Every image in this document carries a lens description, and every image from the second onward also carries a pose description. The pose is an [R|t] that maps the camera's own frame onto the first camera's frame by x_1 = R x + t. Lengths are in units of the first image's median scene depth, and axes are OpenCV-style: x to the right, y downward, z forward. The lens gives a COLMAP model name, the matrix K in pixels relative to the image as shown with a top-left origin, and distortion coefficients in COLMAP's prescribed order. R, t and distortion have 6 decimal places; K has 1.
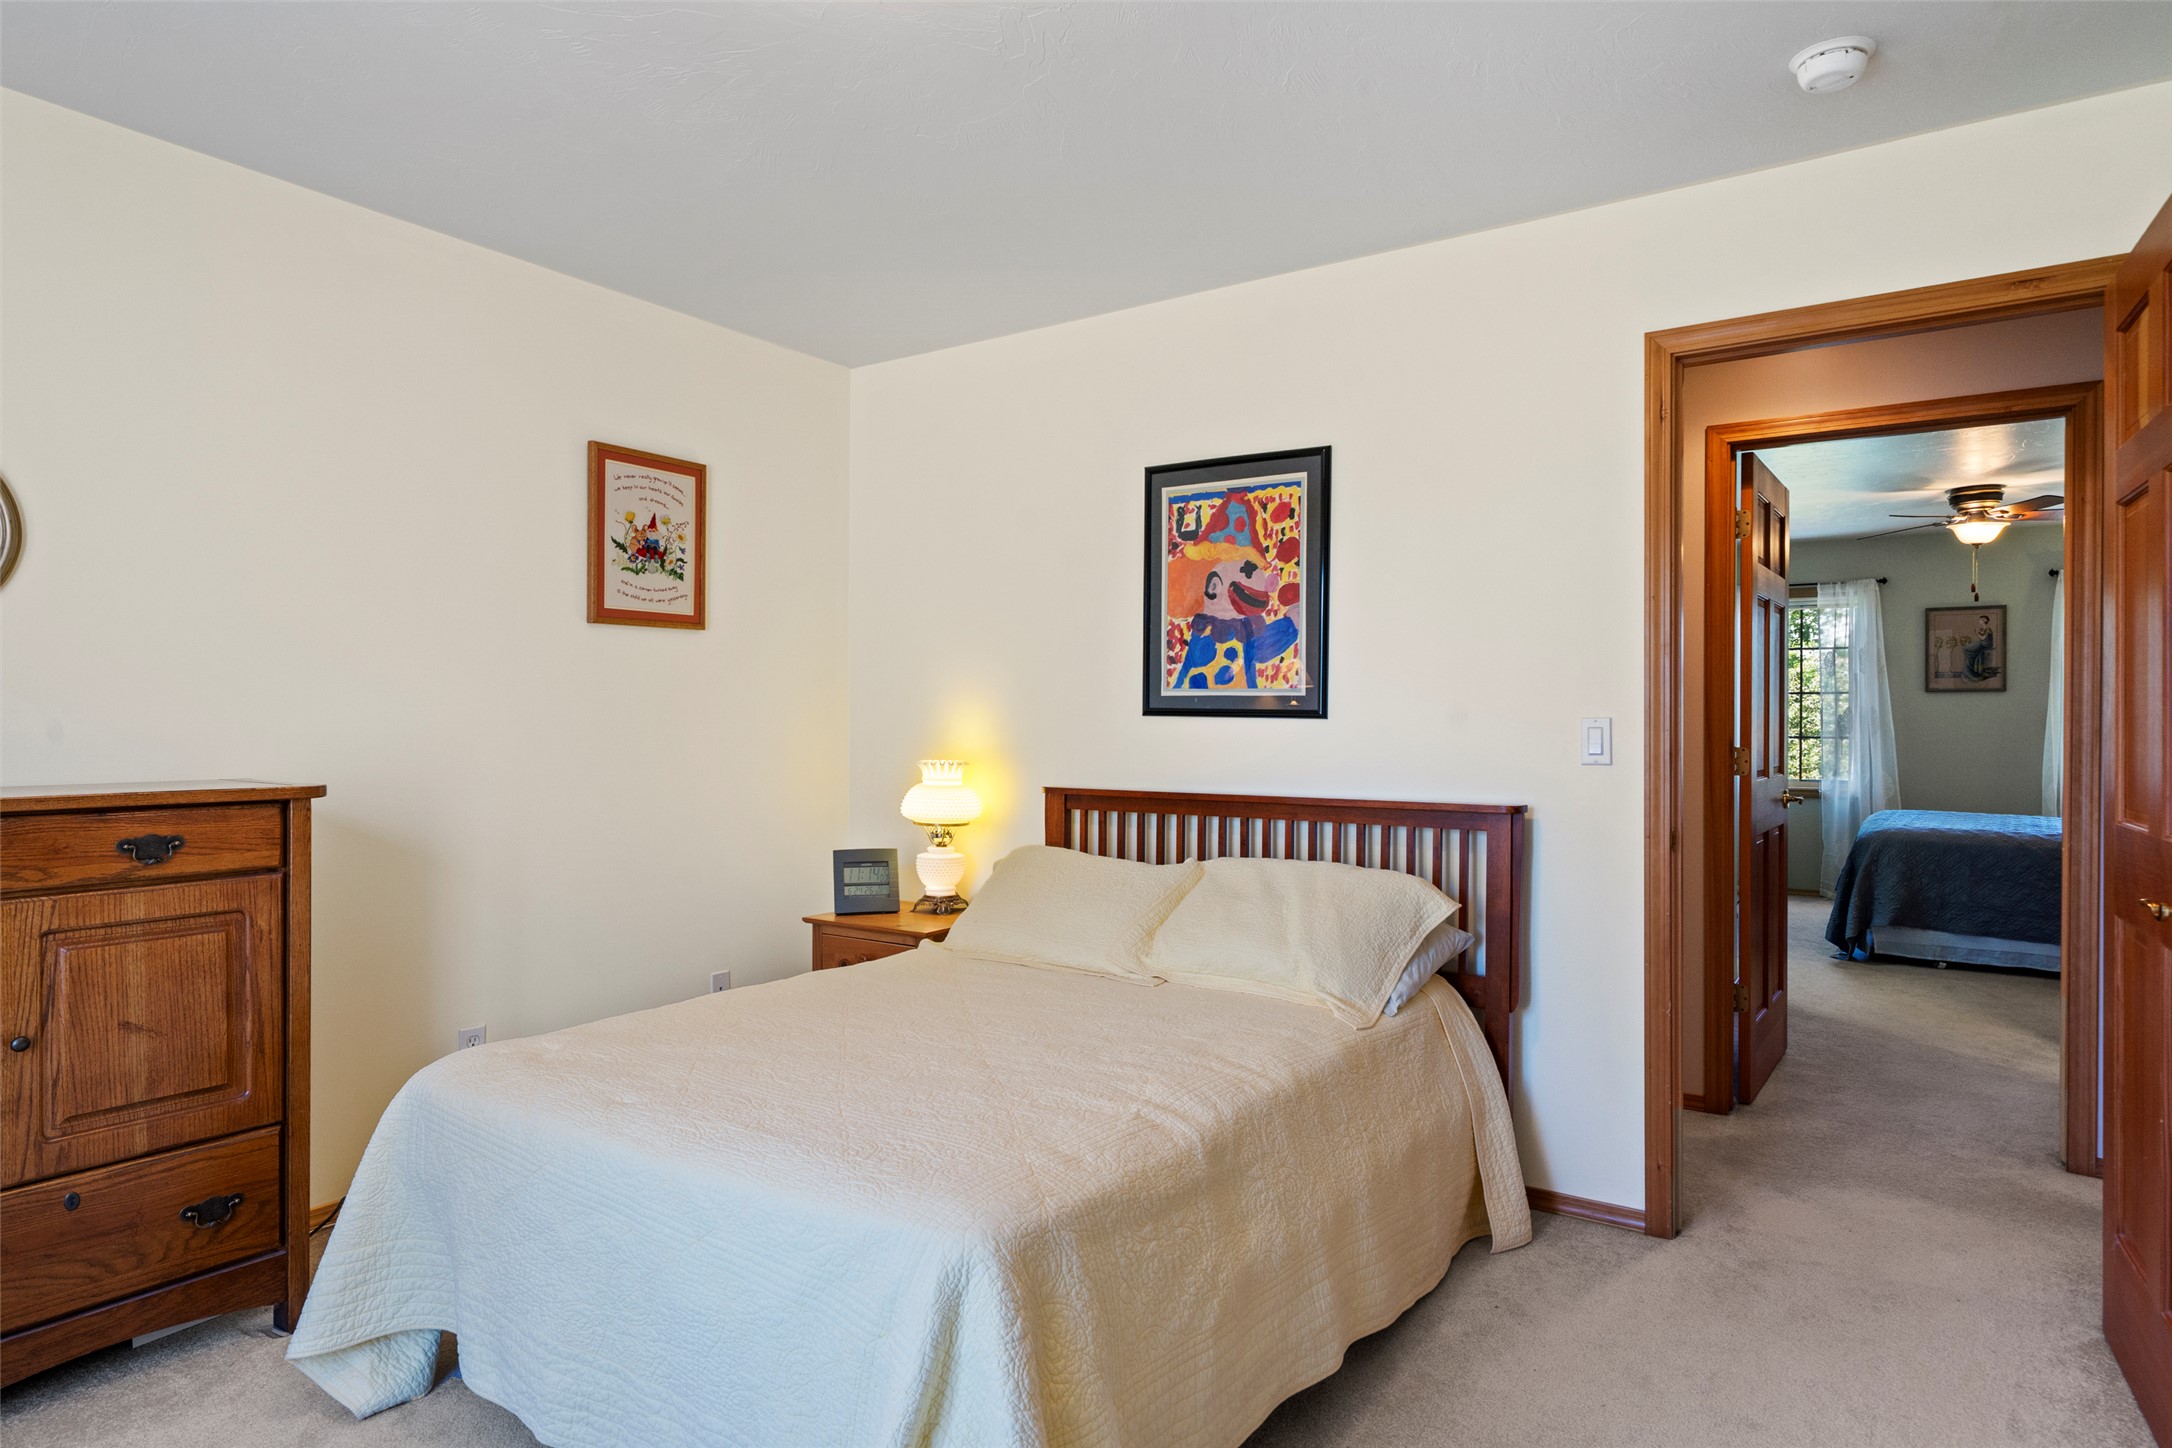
lens RADIAL K [[1213.3, 0, 1088.9], [0, 1213.3, 722.3], [0, 0, 1]] dist [-0.004518, -0.000943]
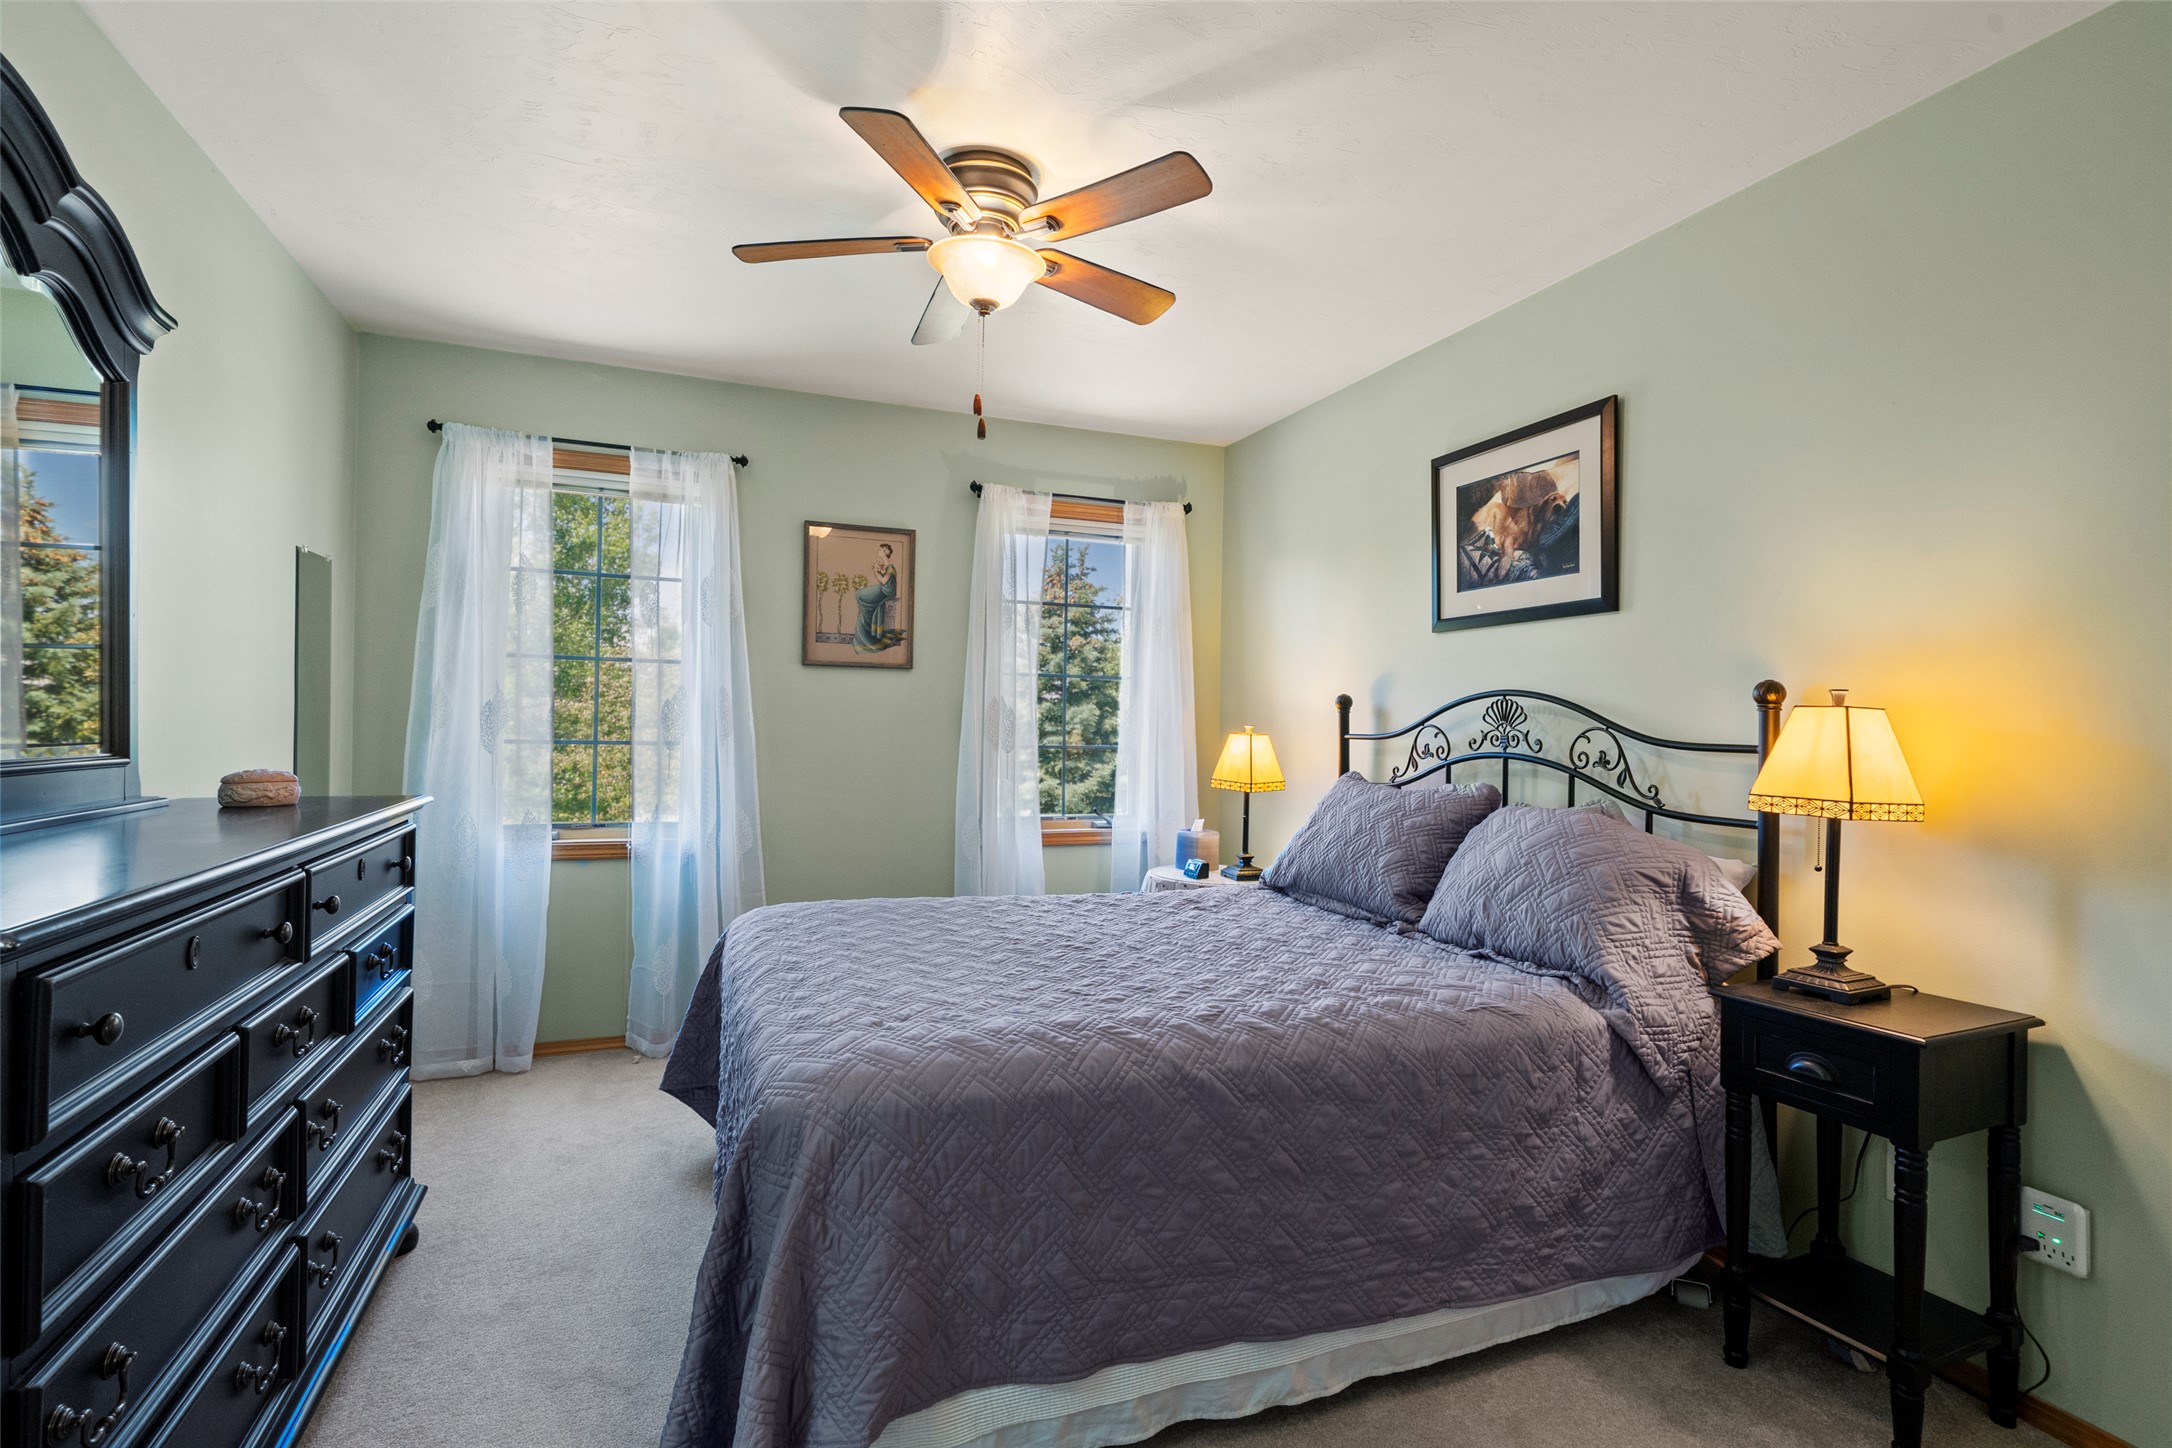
lens RADIAL K [[1021.3, 0, 1086.7], [0, 1021.3, 718.5], [0, 0, 1]] dist [0.000183, 0.000042]
pose [[0.564880, 0.009940, 0.825113, 0.382803], [-0.012596, 0.999915, -0.003423, 0.000411], [-0.825077, -0.008460, 0.564957, 0.641507]]
